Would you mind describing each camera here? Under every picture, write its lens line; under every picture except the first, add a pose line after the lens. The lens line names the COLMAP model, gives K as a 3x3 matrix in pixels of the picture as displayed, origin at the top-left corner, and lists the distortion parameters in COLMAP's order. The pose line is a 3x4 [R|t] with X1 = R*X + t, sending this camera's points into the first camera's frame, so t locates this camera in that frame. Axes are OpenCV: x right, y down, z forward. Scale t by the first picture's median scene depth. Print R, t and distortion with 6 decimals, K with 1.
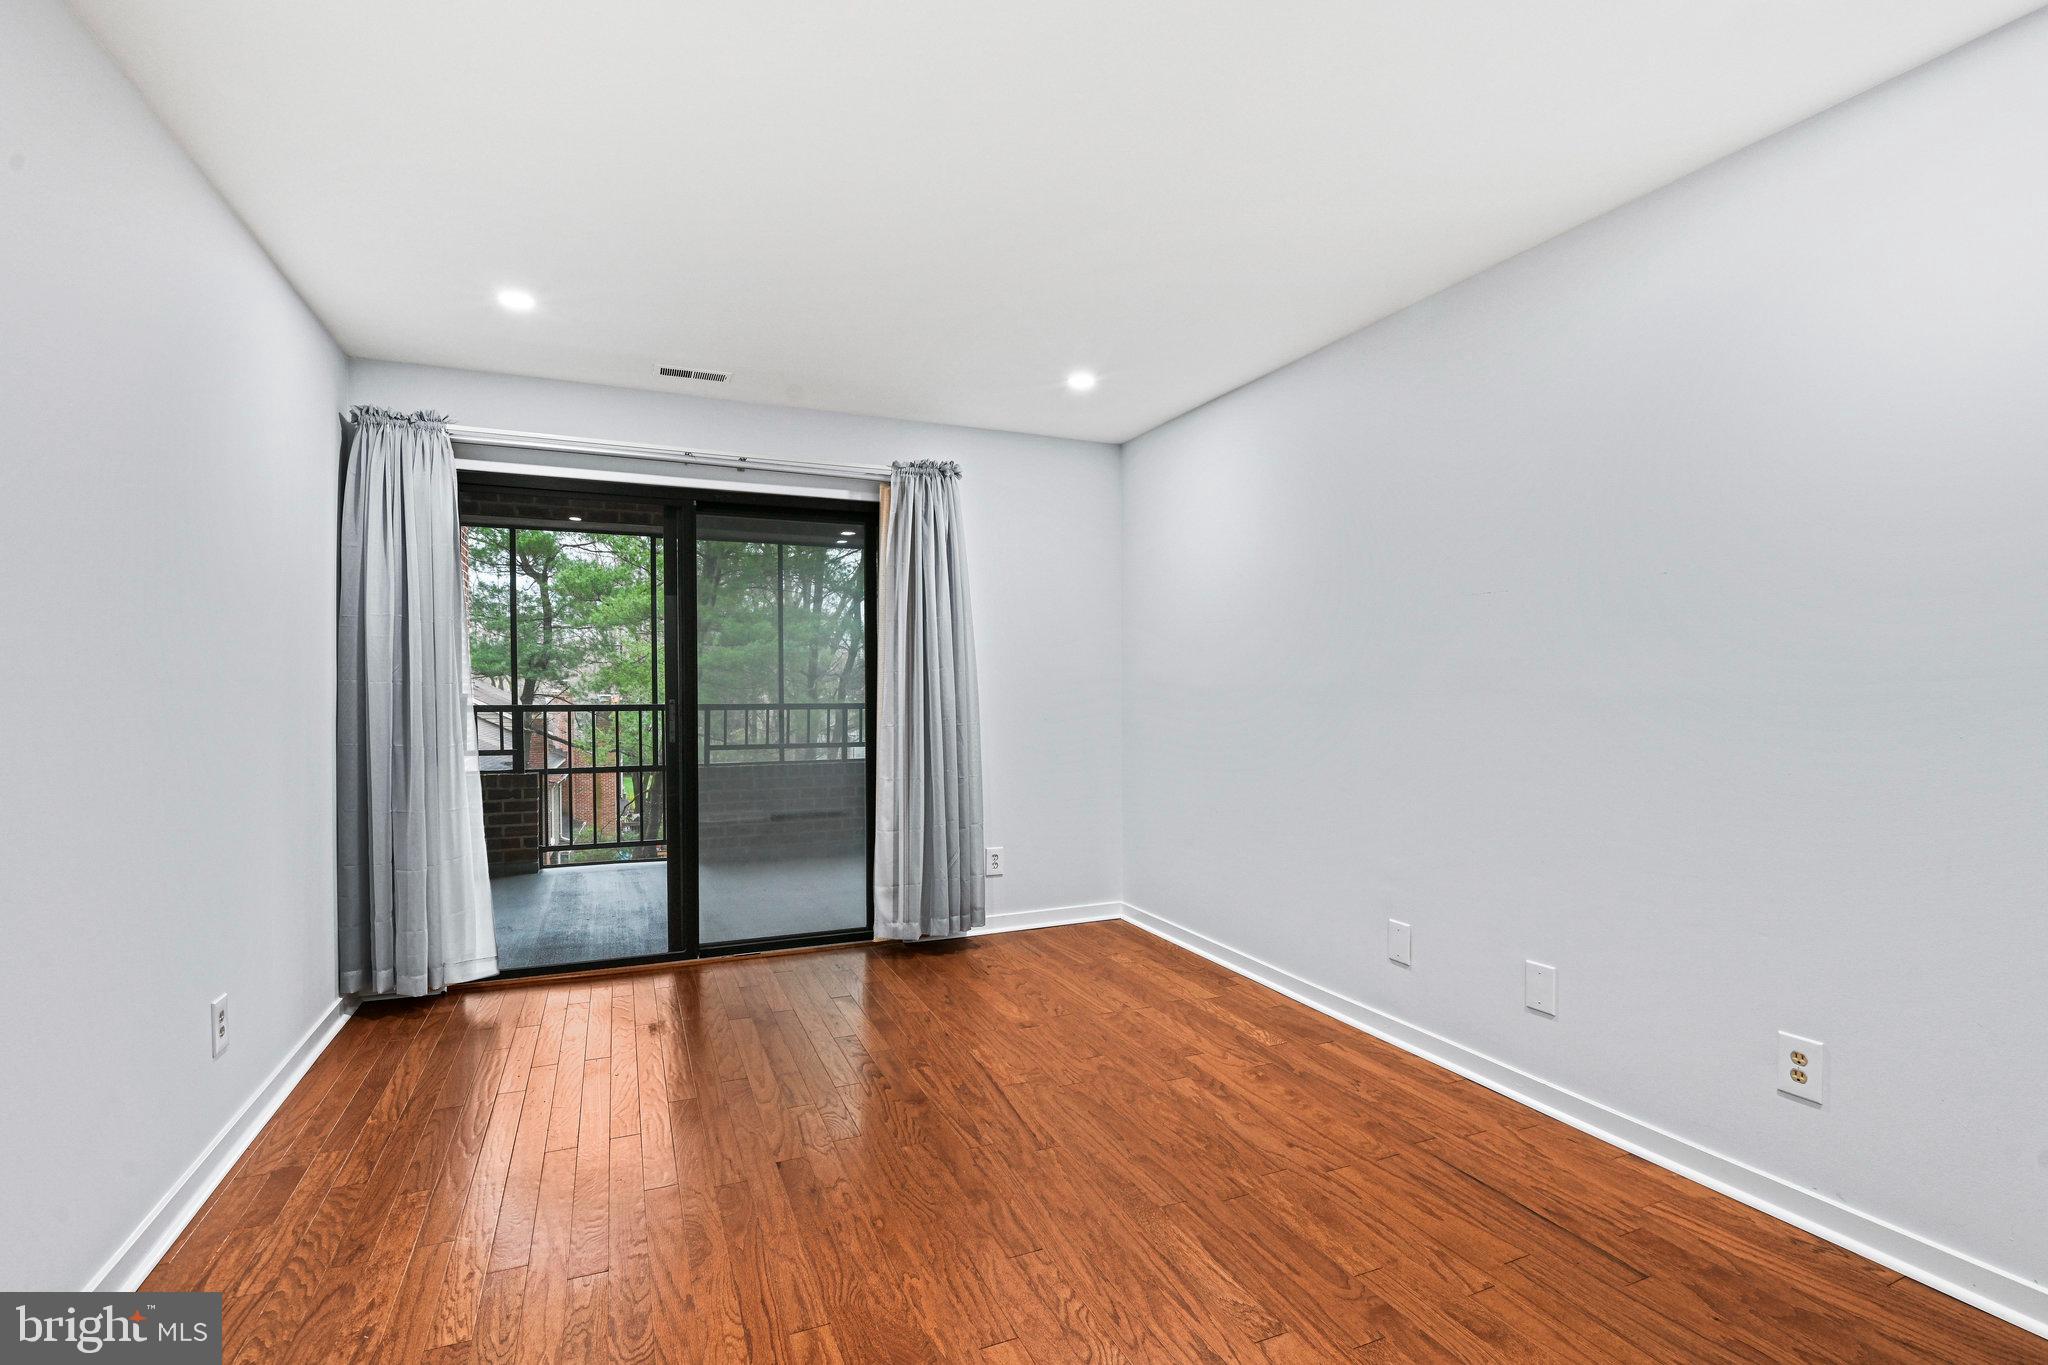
lens RADIAL K [[950.3, 0, 1031.9], [0, 950.3, 684.6], [0, 0, 1]] dist [-0.003949, -0.008900]
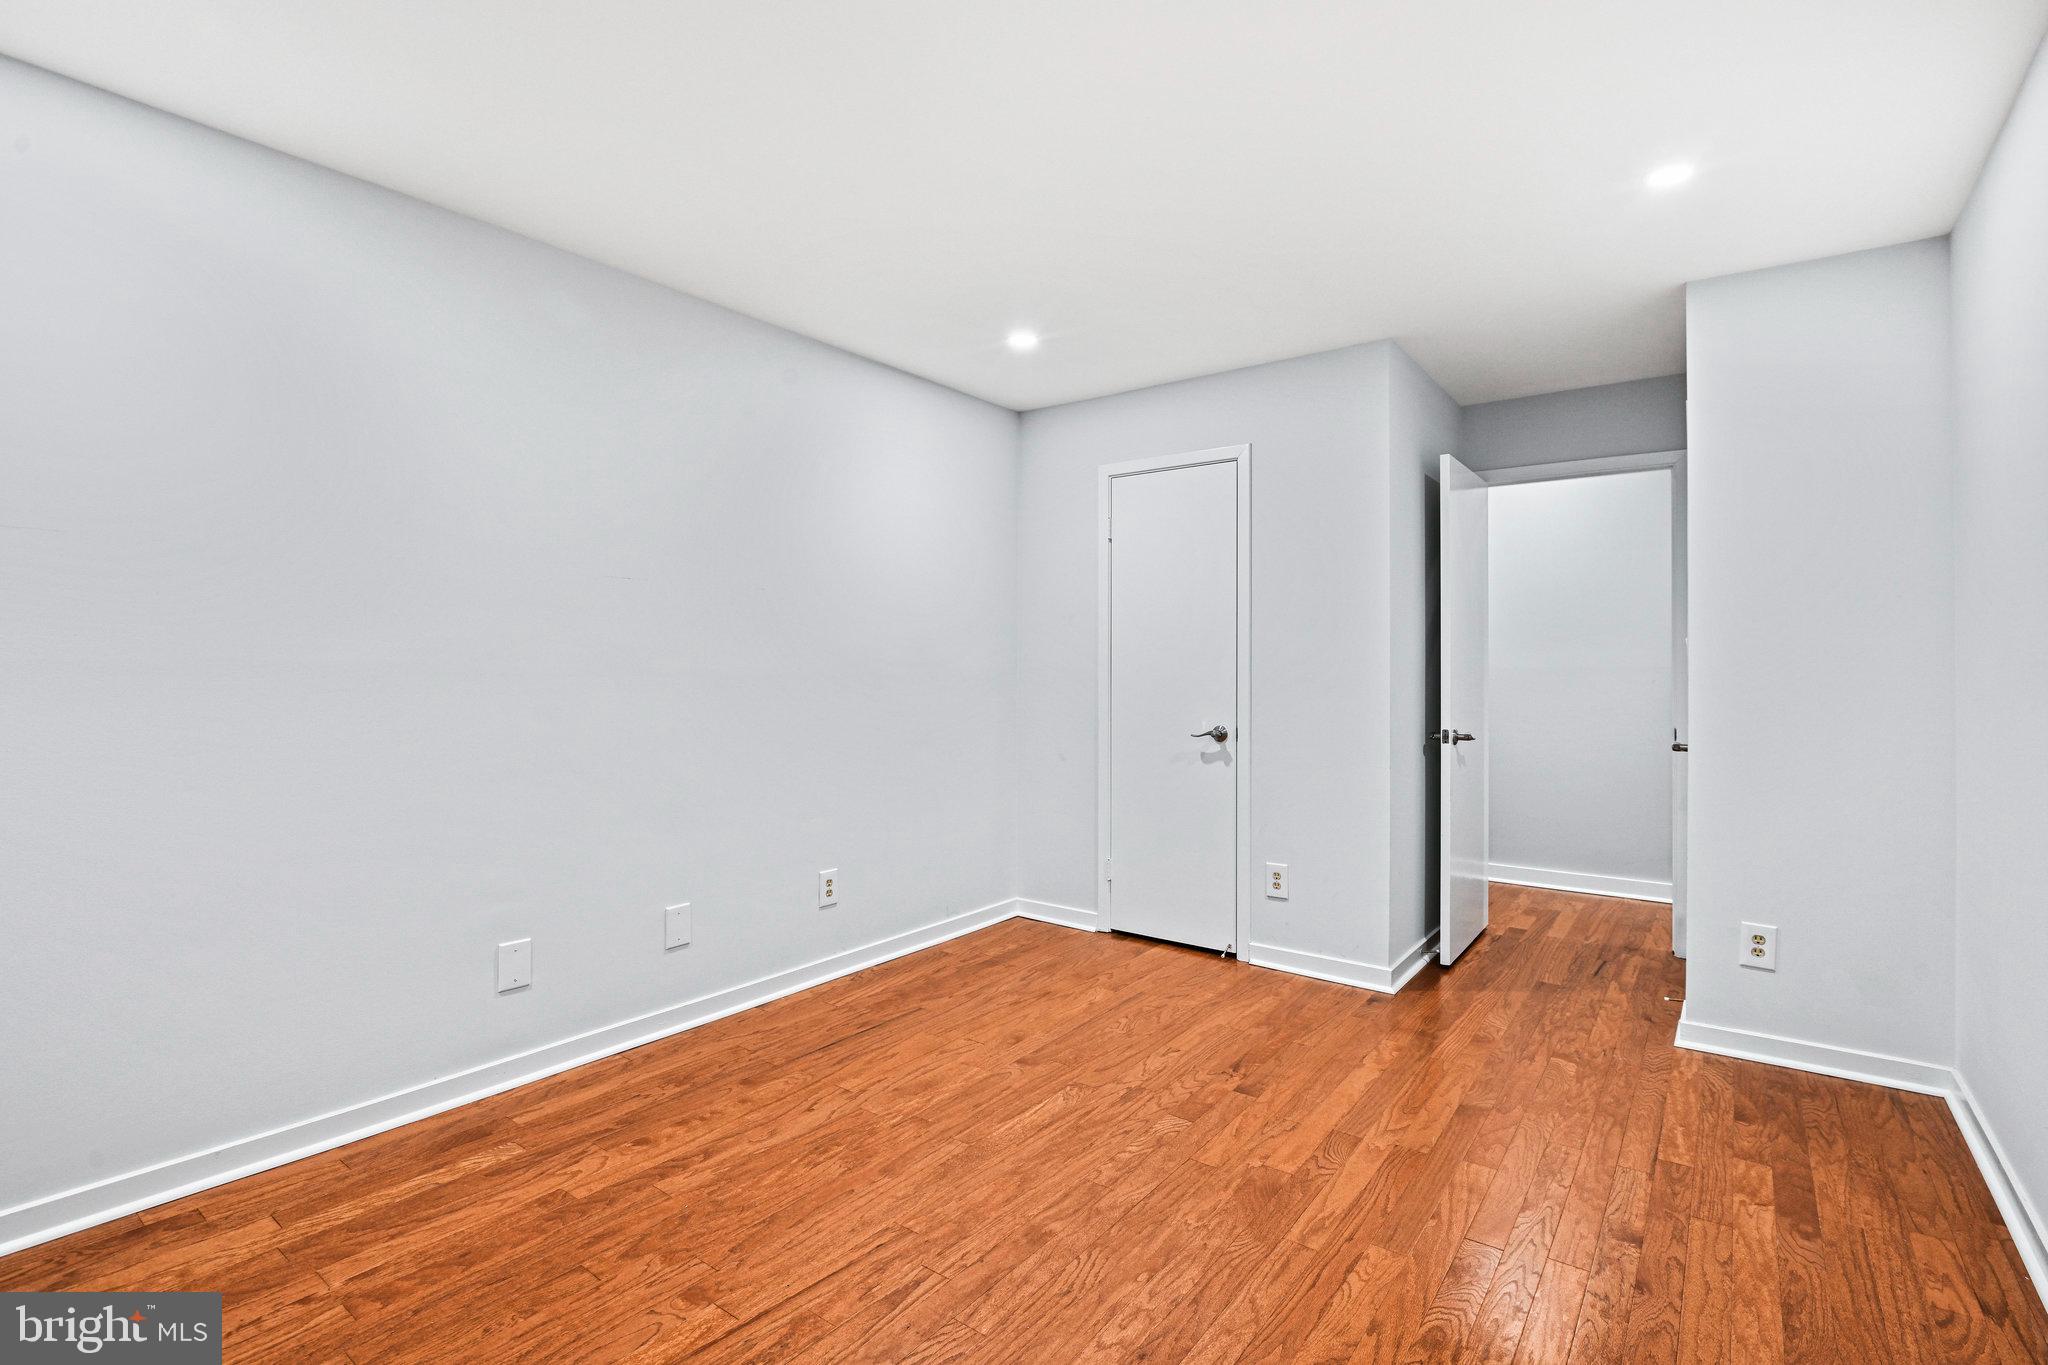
lens RADIAL K [[950.3, 0, 1031.9], [0, 950.3, 684.6], [0, 0, 1]] dist [-0.003949, -0.008900]
pose [[-0.493148, -0.016739, 0.869785, -0.760187], [-0.005681, 0.999856, 0.016021, 0.003774], [-0.869927, 0.002959, -0.493171, 1.335291]]
